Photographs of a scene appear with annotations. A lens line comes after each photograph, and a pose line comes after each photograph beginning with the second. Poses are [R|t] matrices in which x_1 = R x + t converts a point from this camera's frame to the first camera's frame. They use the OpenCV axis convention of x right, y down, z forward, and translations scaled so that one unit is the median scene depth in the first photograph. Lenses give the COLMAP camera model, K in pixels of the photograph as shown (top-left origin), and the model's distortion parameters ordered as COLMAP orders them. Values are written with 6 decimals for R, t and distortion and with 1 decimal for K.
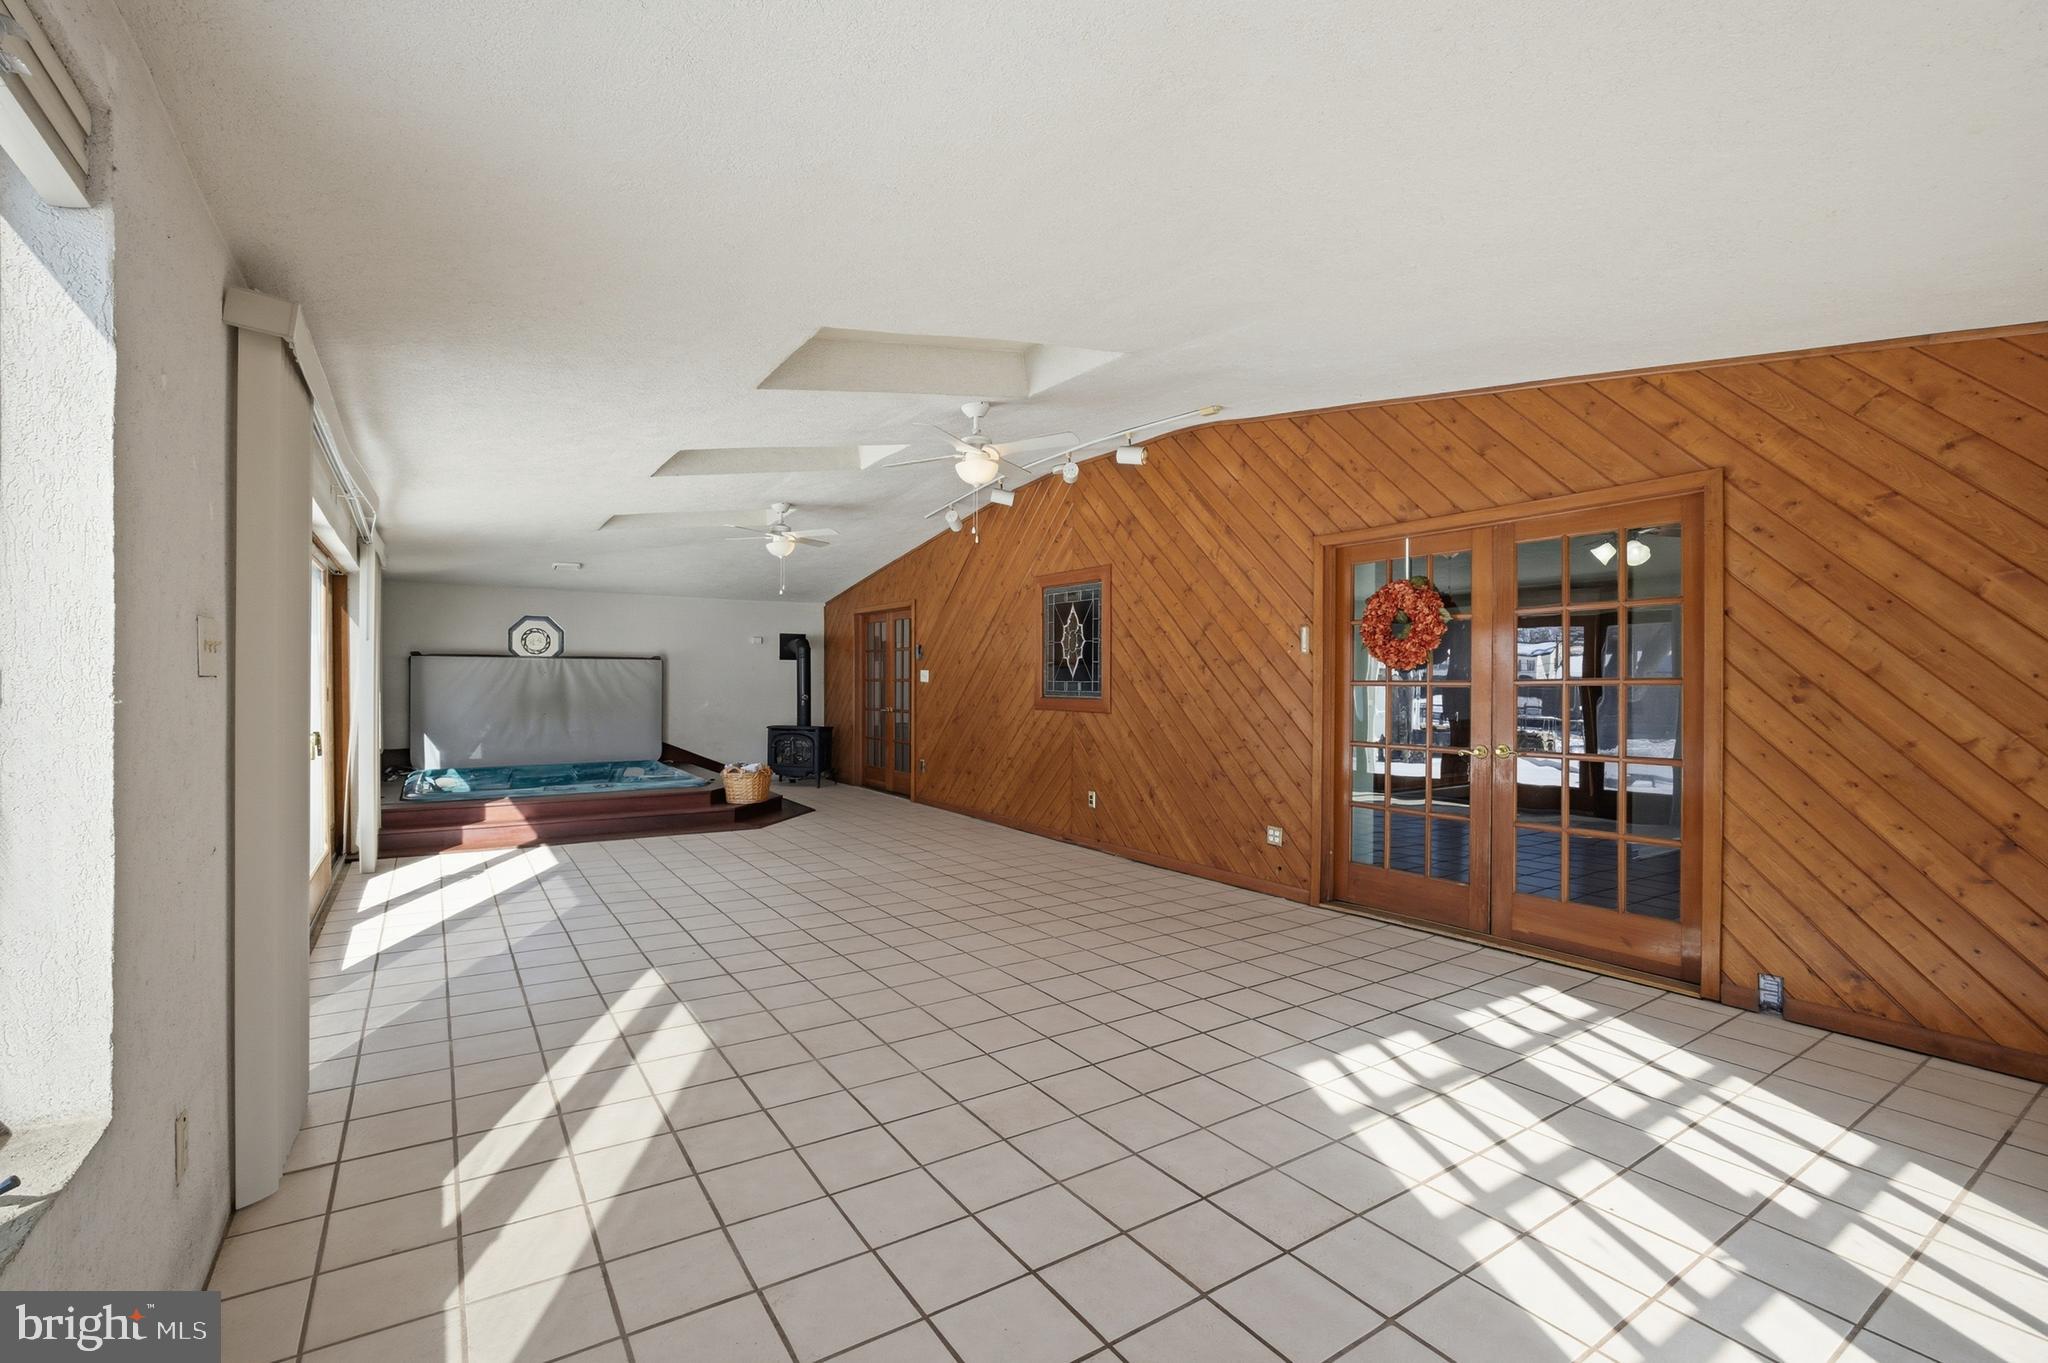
lens RADIAL K [[883.7, 0, 1026.0], [0, 883.7, 682.6], [0, 0, 1]] dist [-0.014220, 0.002467]
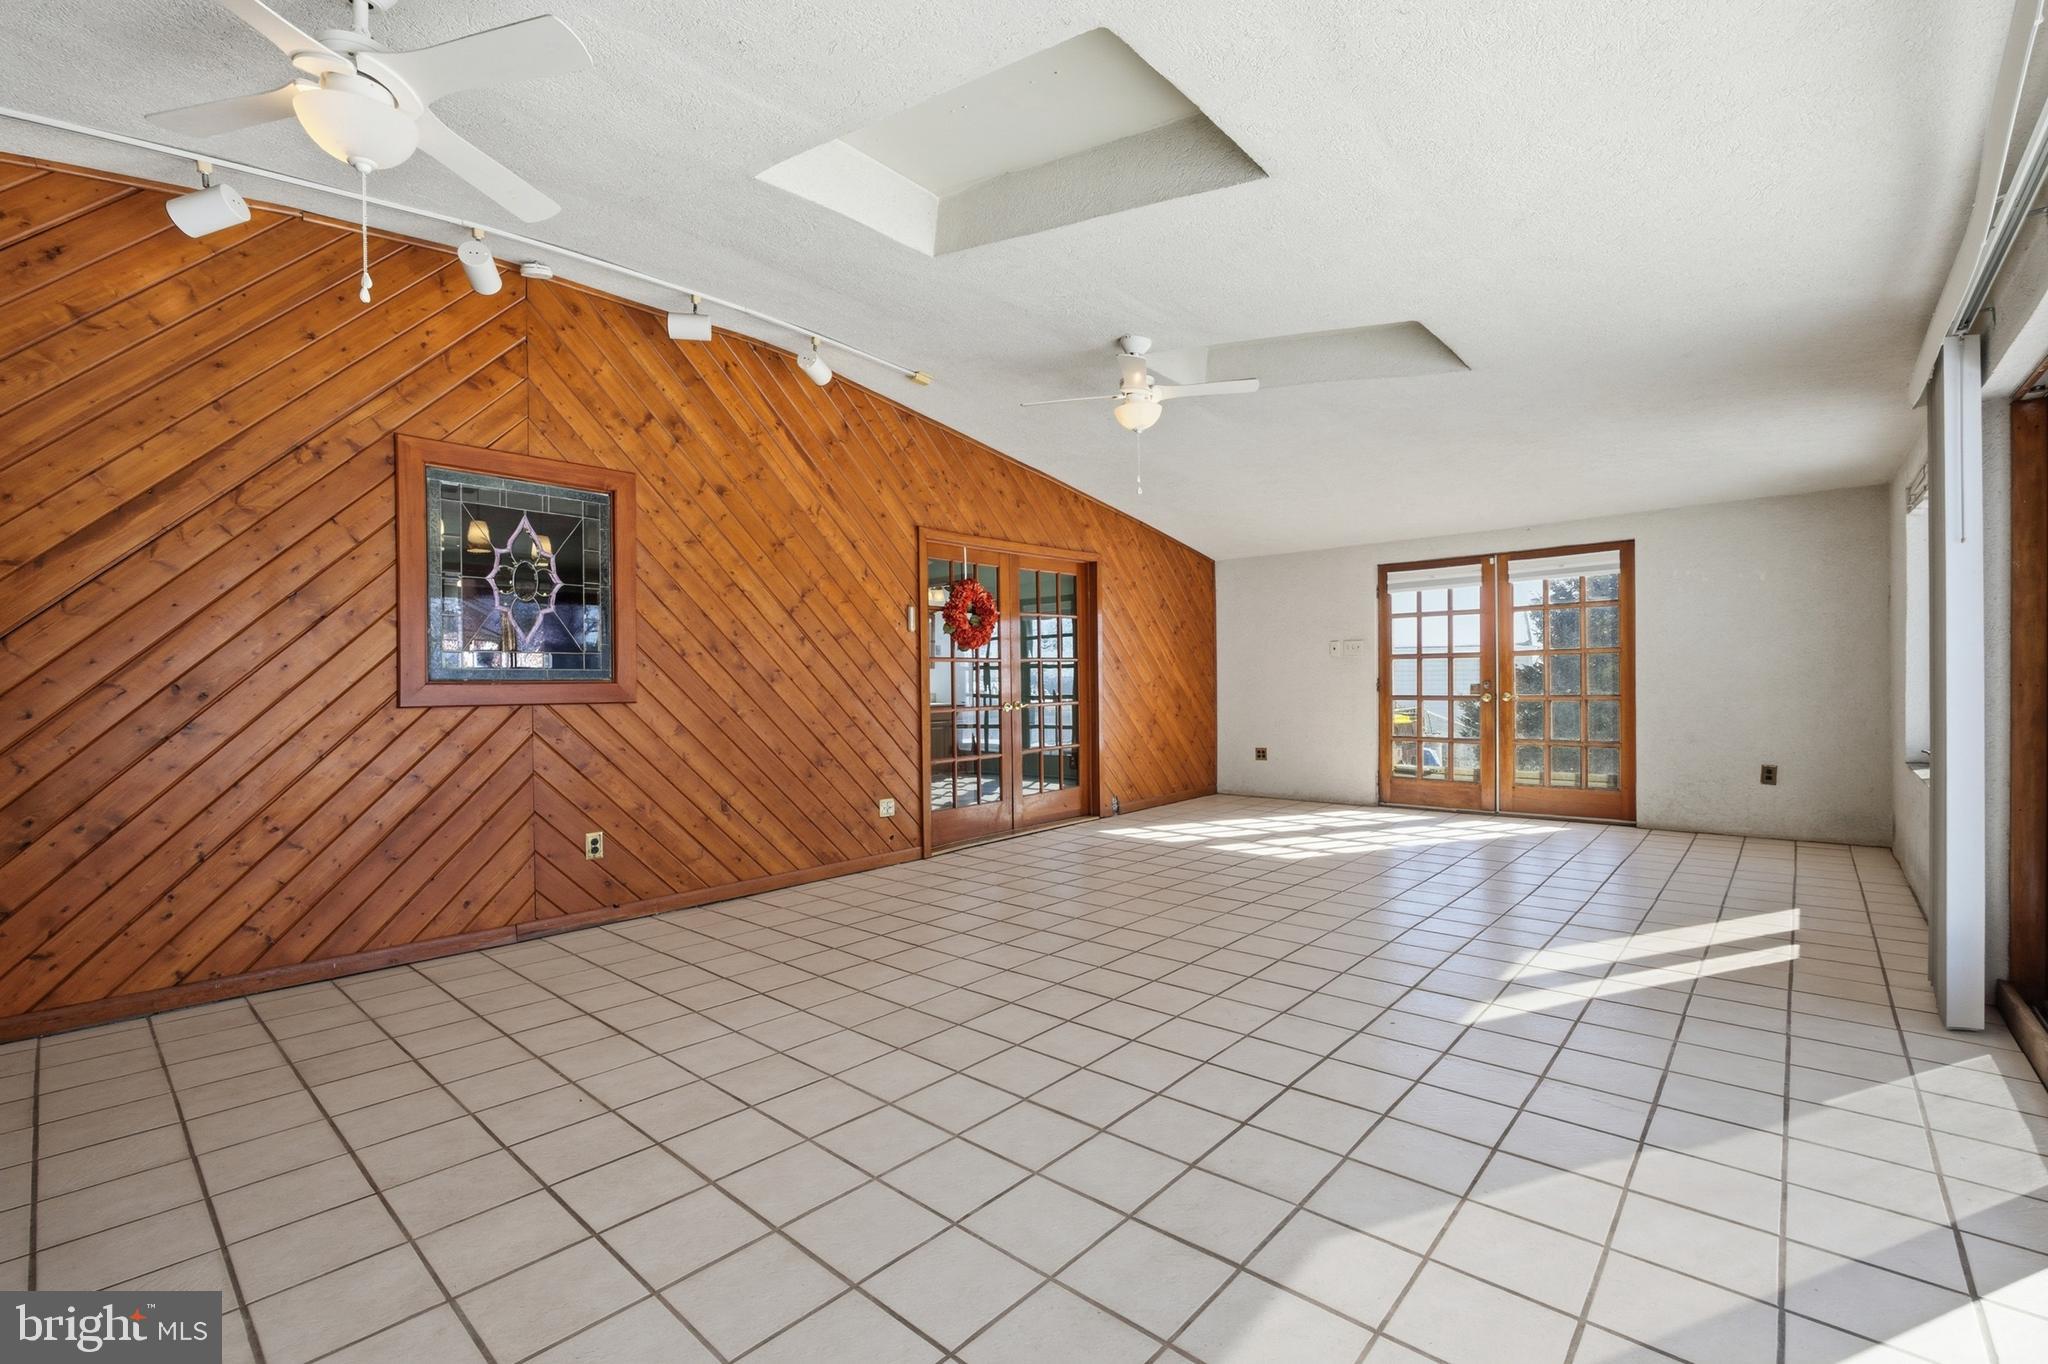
lens RADIAL K [[883.7, 0, 1028.3], [0, 883.7, 680.3], [0, 0, 1]] dist [-0.014220, 0.002467]
pose [[-0.251200, -0.007799, 0.967904, -0.706846], [0.003830, 0.999952, 0.009051, 0.016055], [-0.967928, 0.005981, -0.251158, 1.031423]]
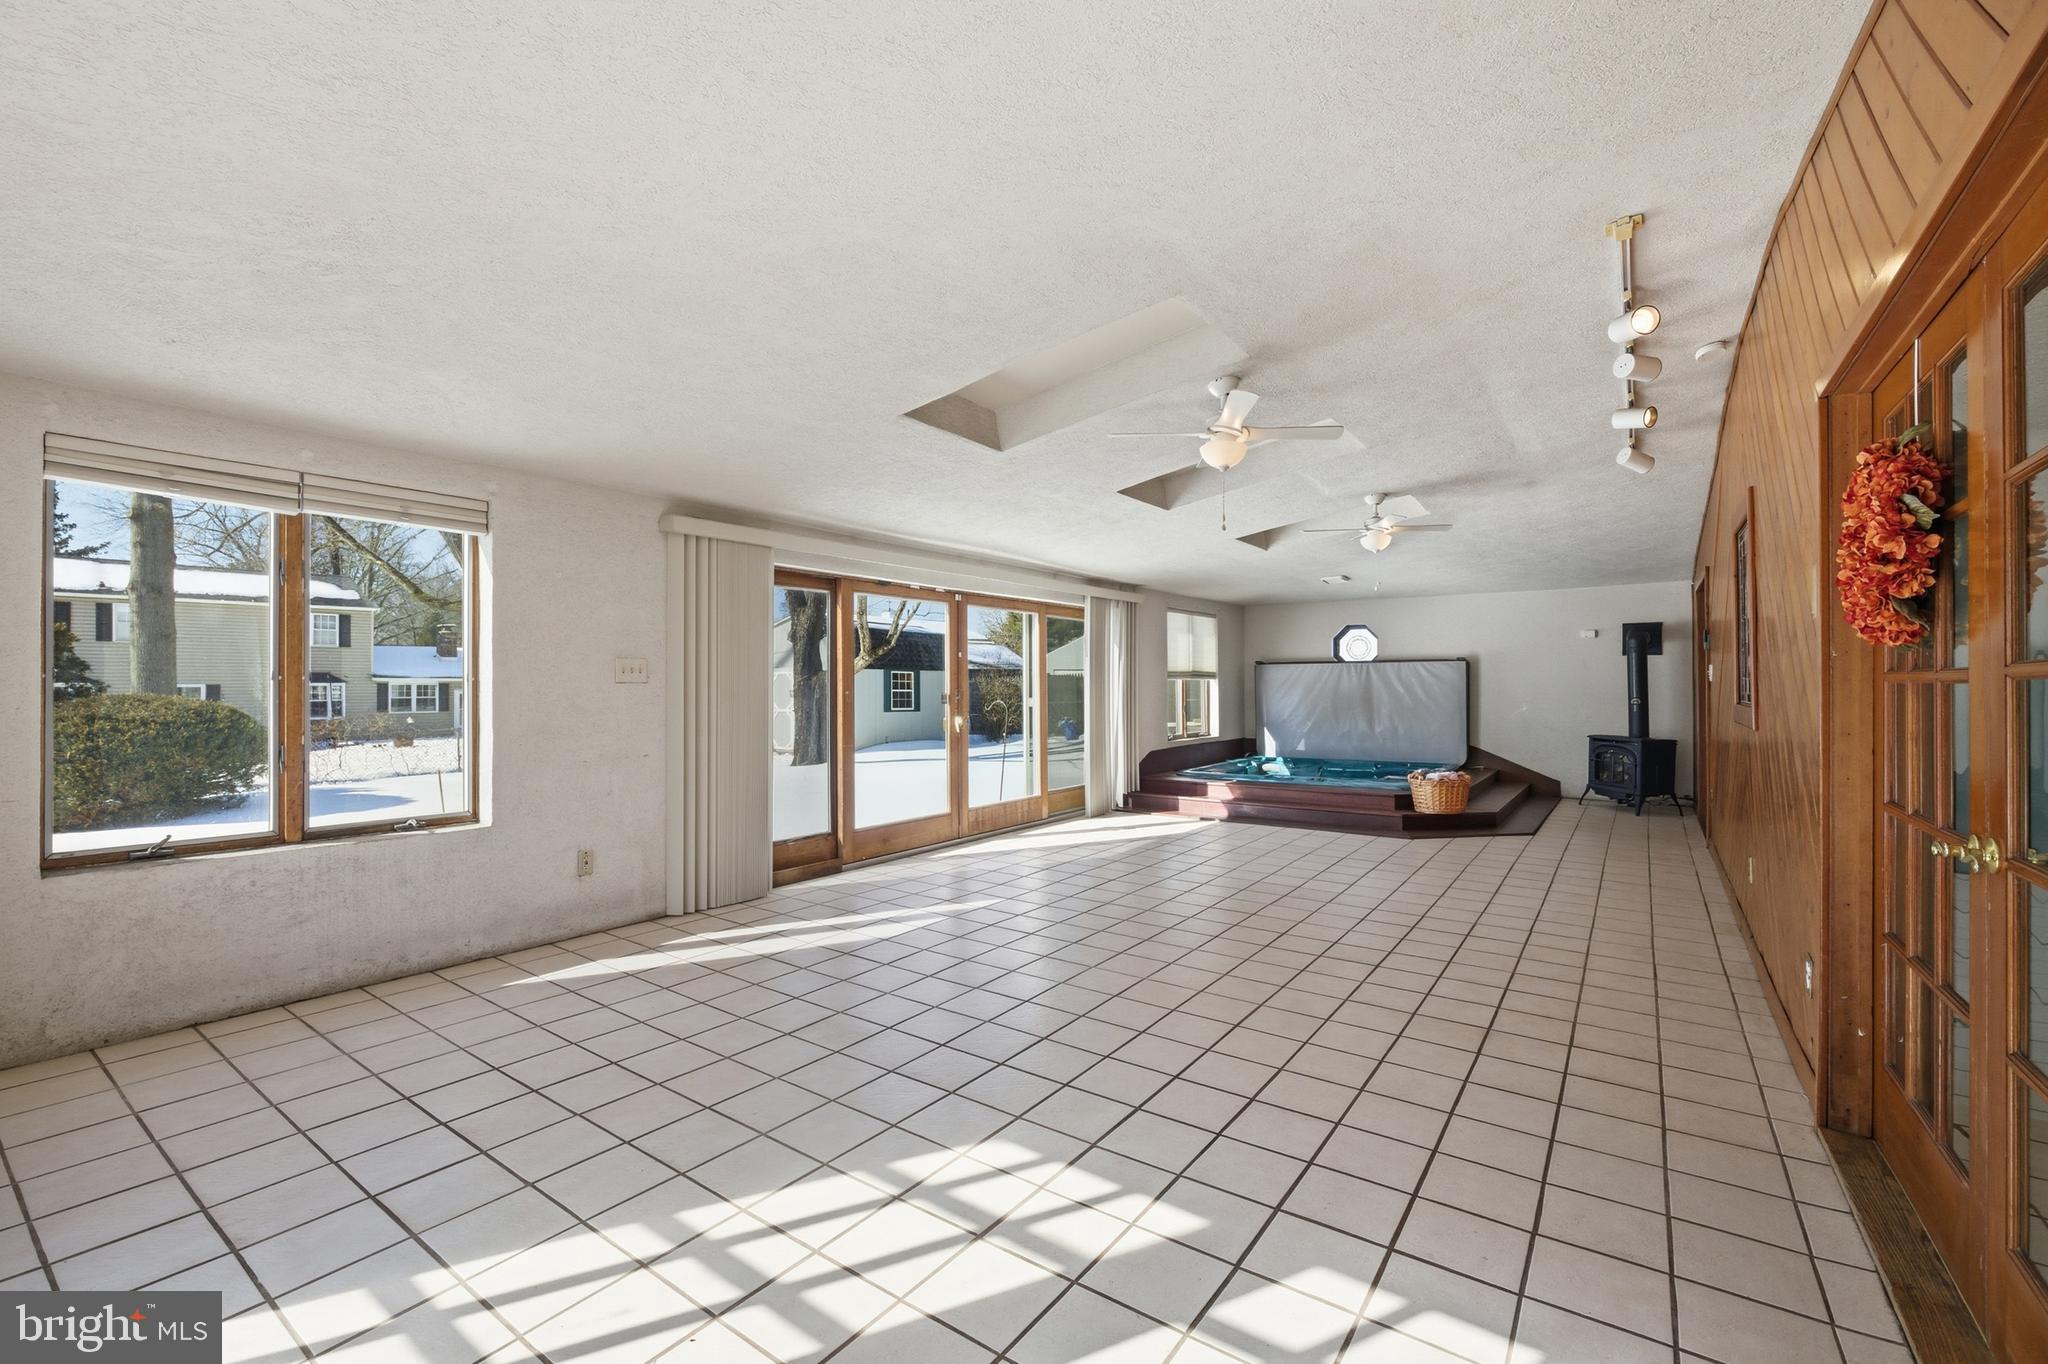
lens RADIAL K [[883.7, 0, 1026.0], [0, 883.7, 681.1], [0, 0, 1]] dist [-0.014220, 0.002467]
pose [[0.353315, -0.011149, -0.935438, 0.584476], [0.005593, 0.999936, -0.009805, 0.005302], [0.935488, -0.001768, 0.353355, 0.383940]]
